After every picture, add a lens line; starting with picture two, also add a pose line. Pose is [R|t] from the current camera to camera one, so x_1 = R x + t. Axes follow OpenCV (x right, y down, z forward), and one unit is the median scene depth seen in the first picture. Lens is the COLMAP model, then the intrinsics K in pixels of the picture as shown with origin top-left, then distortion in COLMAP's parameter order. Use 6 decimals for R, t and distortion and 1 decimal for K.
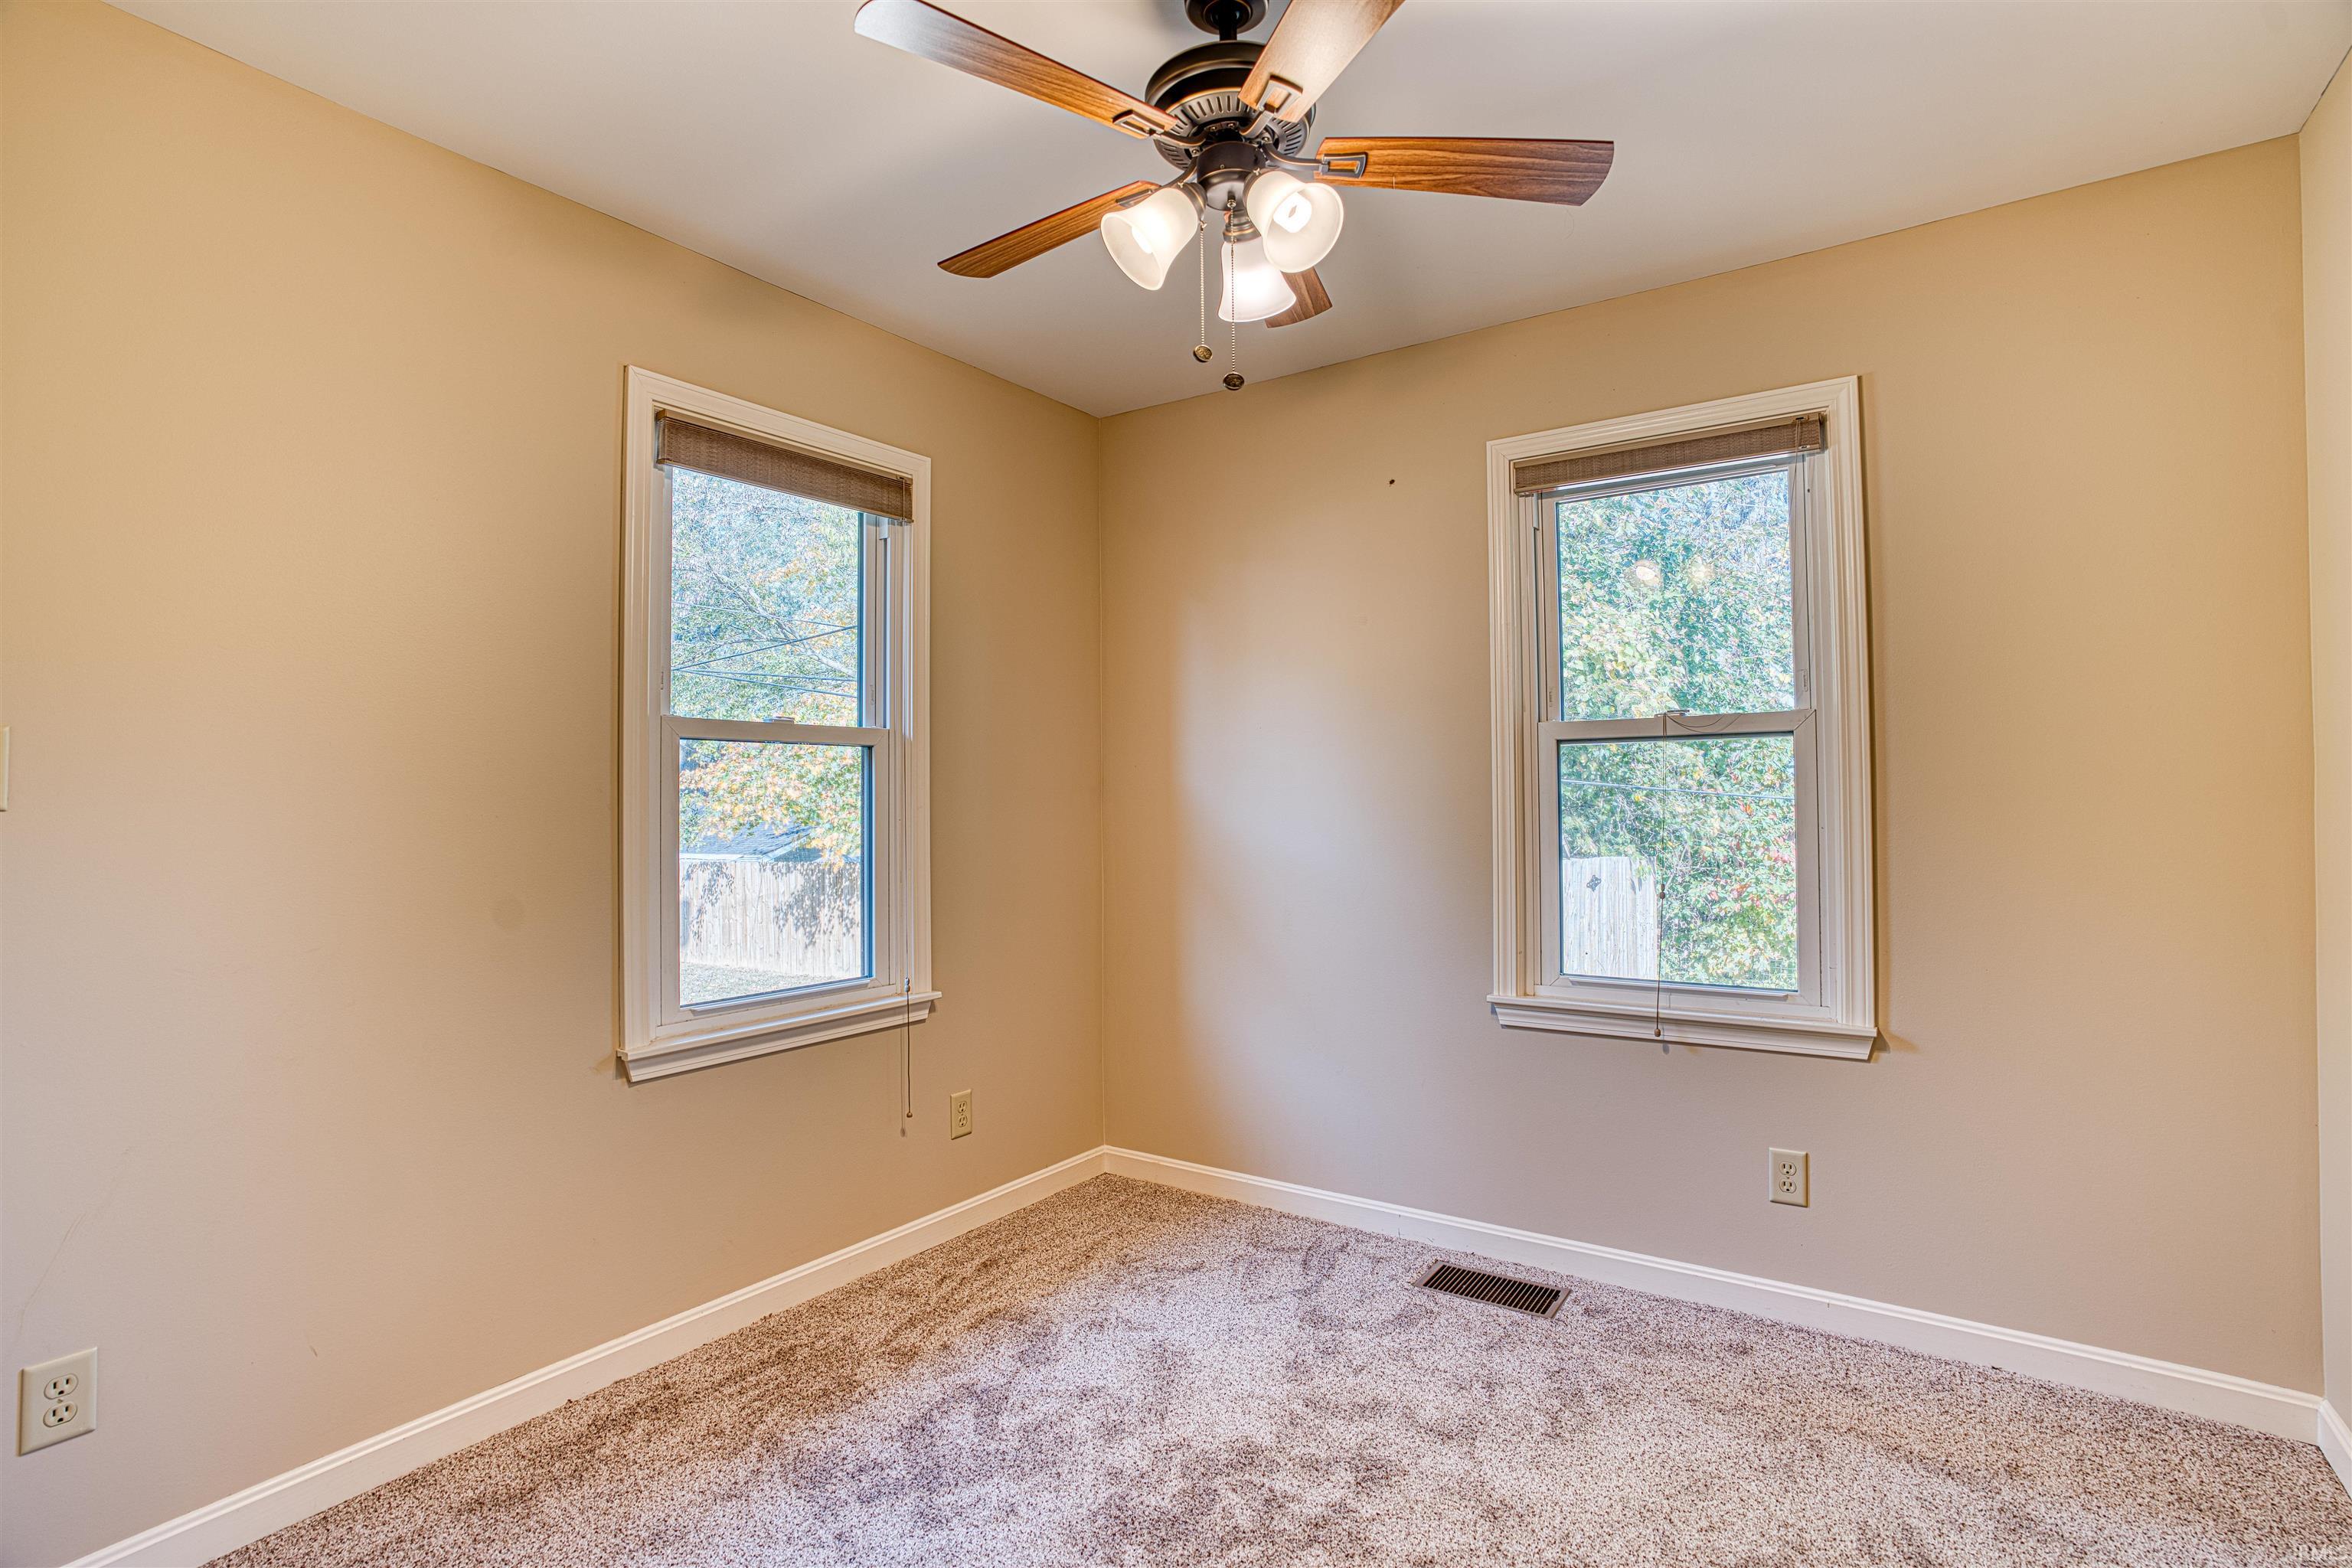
lens RADIAL K [[1120.0, 0, 1168.2], [0, 1120.0, 771.3], [0, 0, 1]] dist [-0.067813, 0.030792]
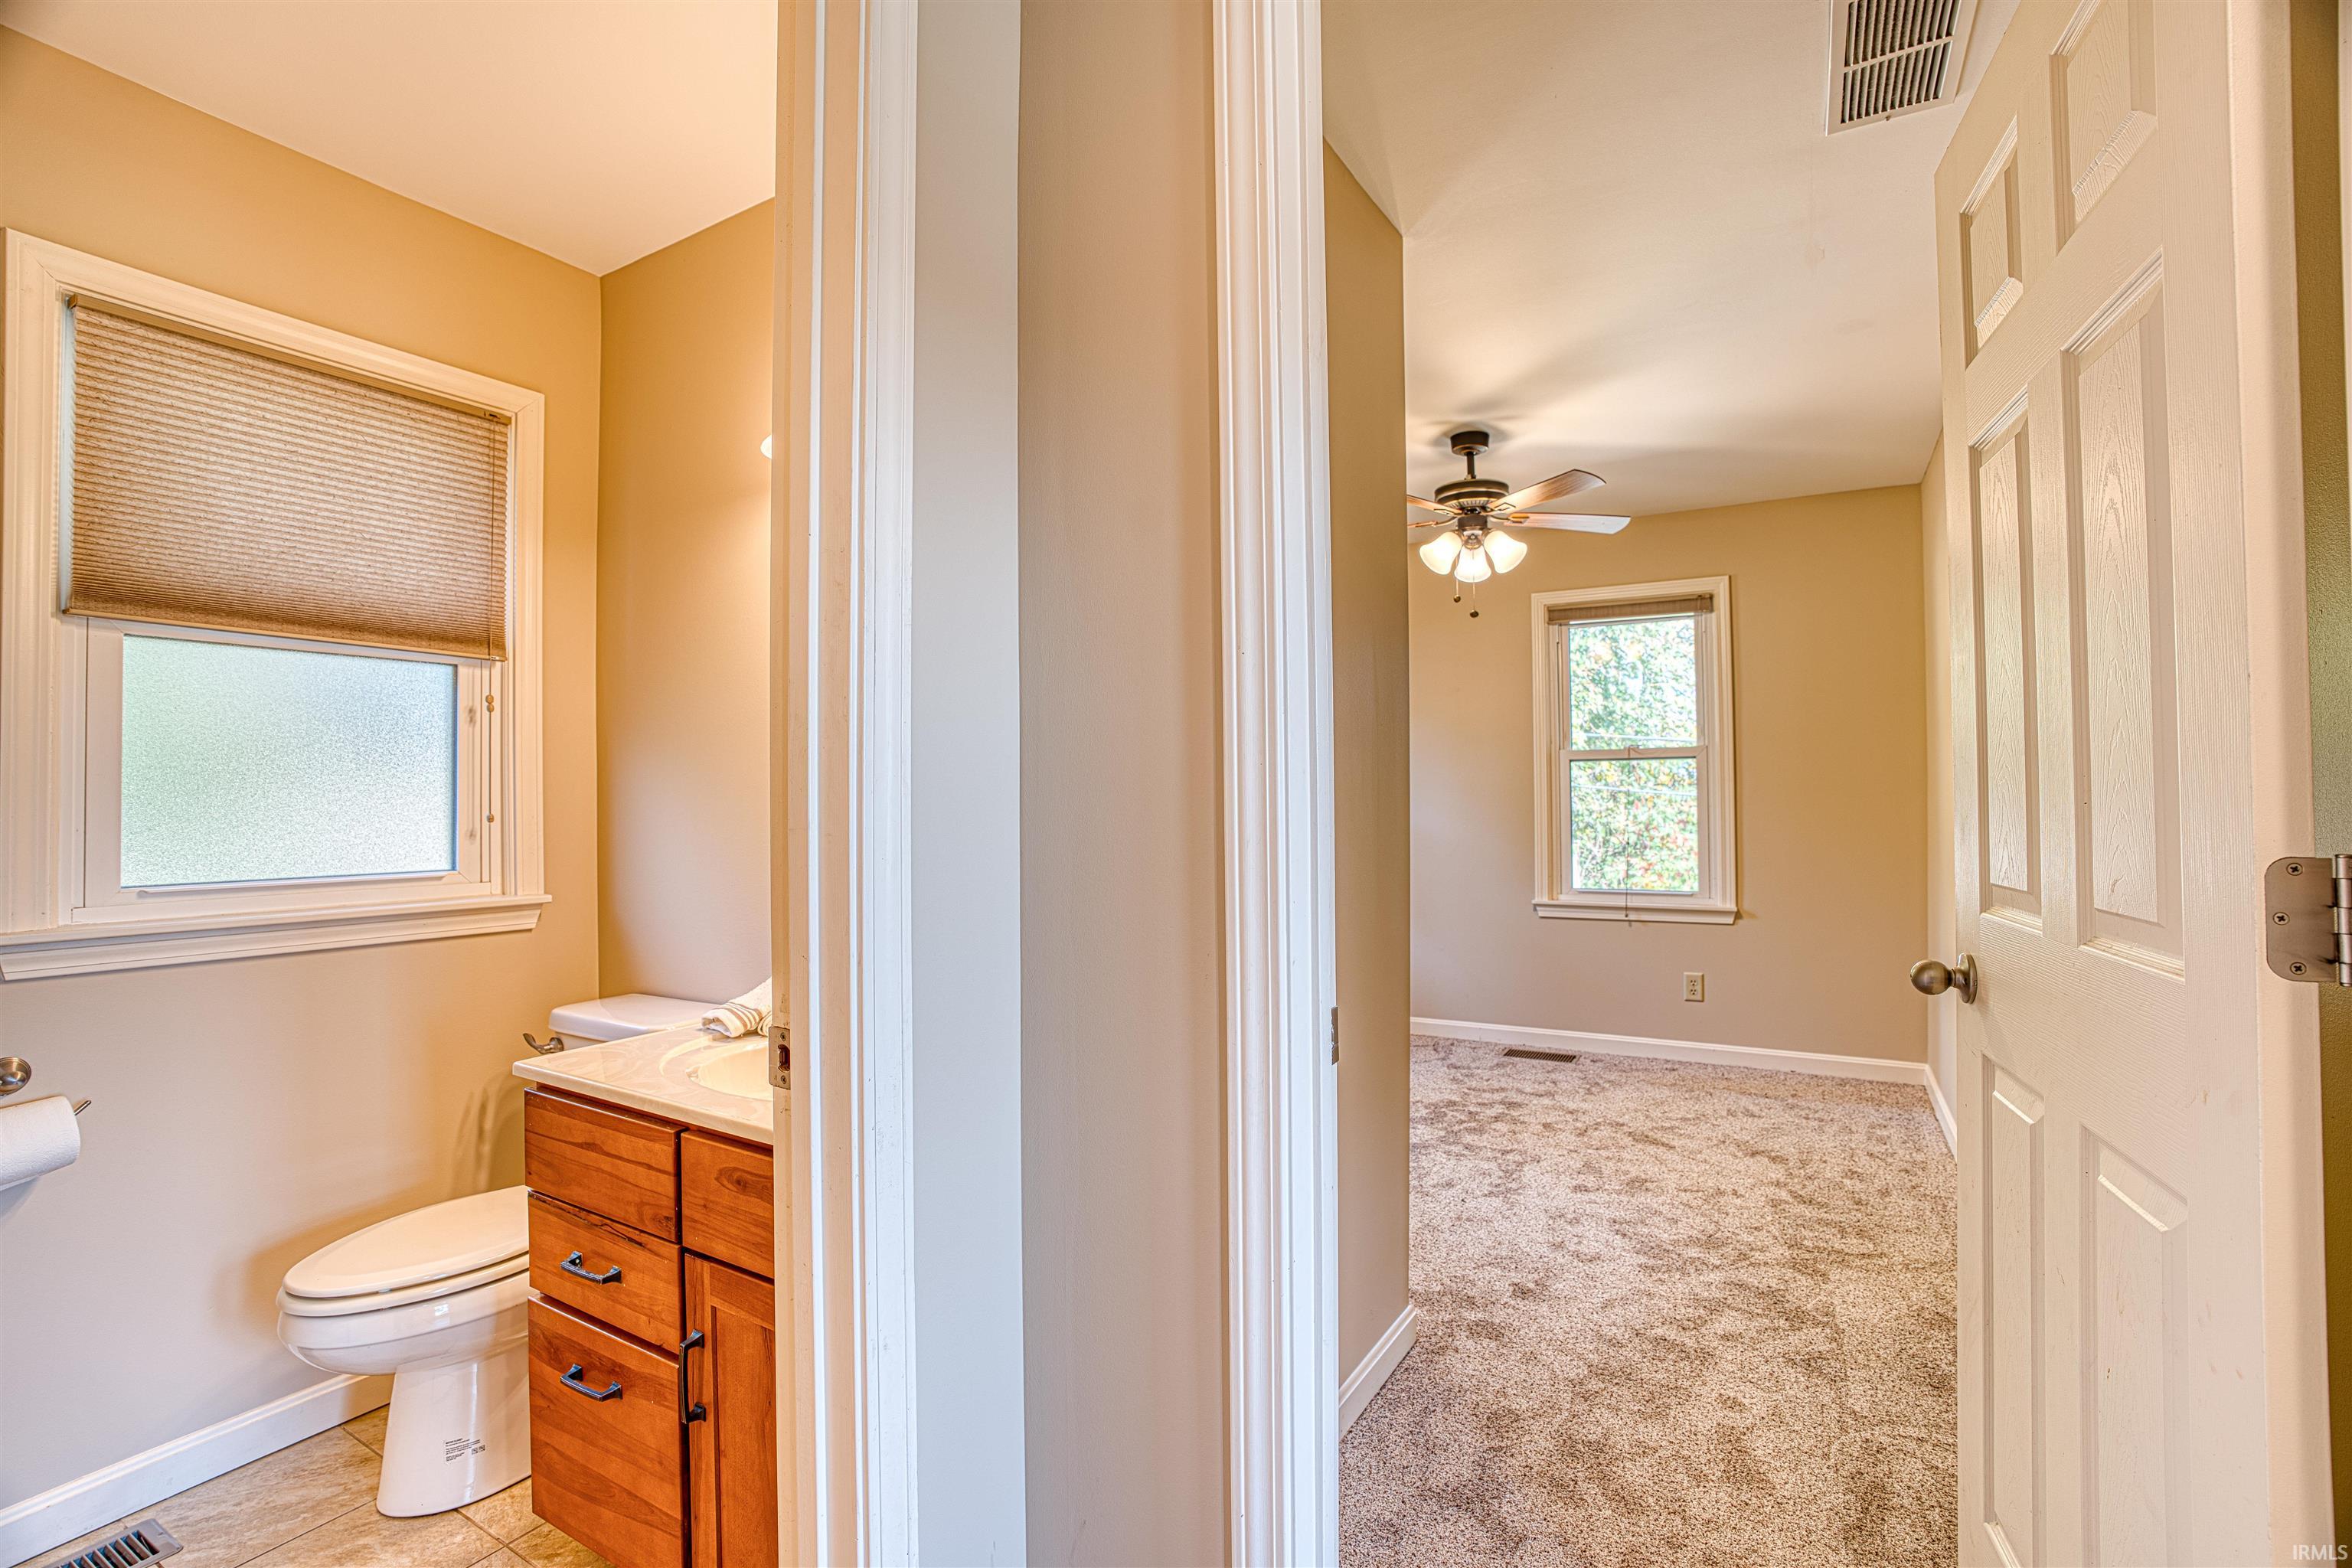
lens RADIAL K [[1080.3, 0, 1173.0], [0, 1080.3, 780.6], [0, 0, 1]] dist [-0.064964, 0.023436]
pose [[0.997129, -0.000241, 0.075727, -0.492052], [-0.000034, 0.999993, 0.003619, 0.000248], [-0.075728, -0.003611, 0.997122, -0.801616]]
